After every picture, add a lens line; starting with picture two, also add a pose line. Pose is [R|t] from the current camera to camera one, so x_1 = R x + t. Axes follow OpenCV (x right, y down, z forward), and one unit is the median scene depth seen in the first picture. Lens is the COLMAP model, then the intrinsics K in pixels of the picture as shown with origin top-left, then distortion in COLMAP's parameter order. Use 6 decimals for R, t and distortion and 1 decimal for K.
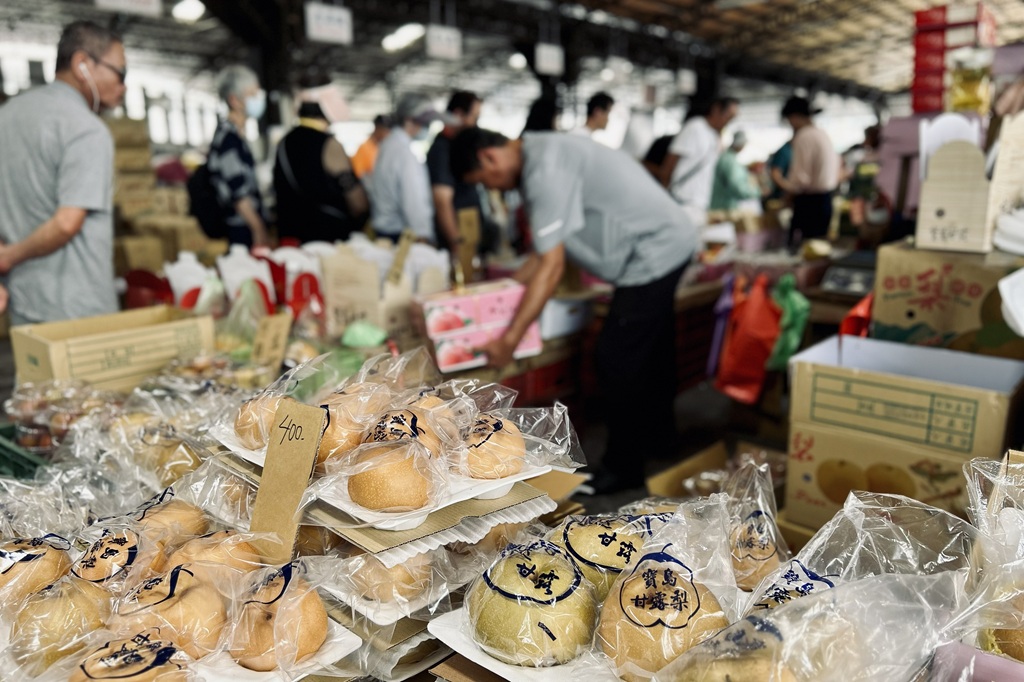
lens RADIAL K [[775.9, 0, 512.0], [0, 775.9, 341.0], [0, 0, 1]] dist [-0.003089, -0.001834]
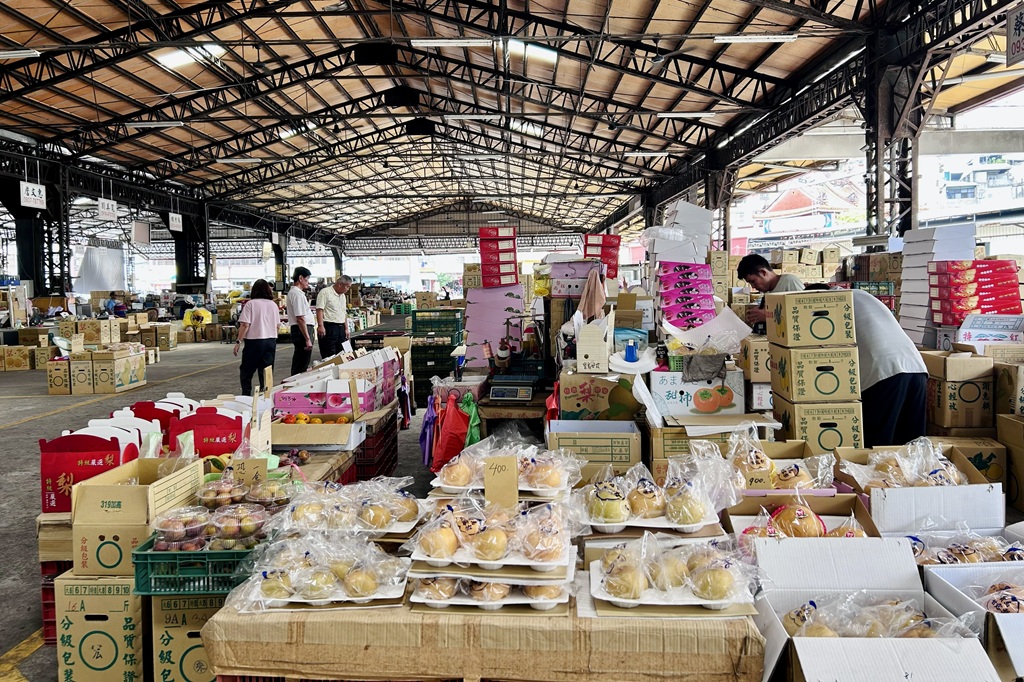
lens RADIAL K [[775.9, 0, 512.0], [0, 775.9, 341.0], [0, 0, 1]] dist [-0.003089, -0.001834]
pose [[0.777797, -0.047008, 0.626755, -0.876252], [0.146912, 0.983172, -0.108576, -0.004736], [-0.611104, 0.176528, 0.771615, -0.481048]]
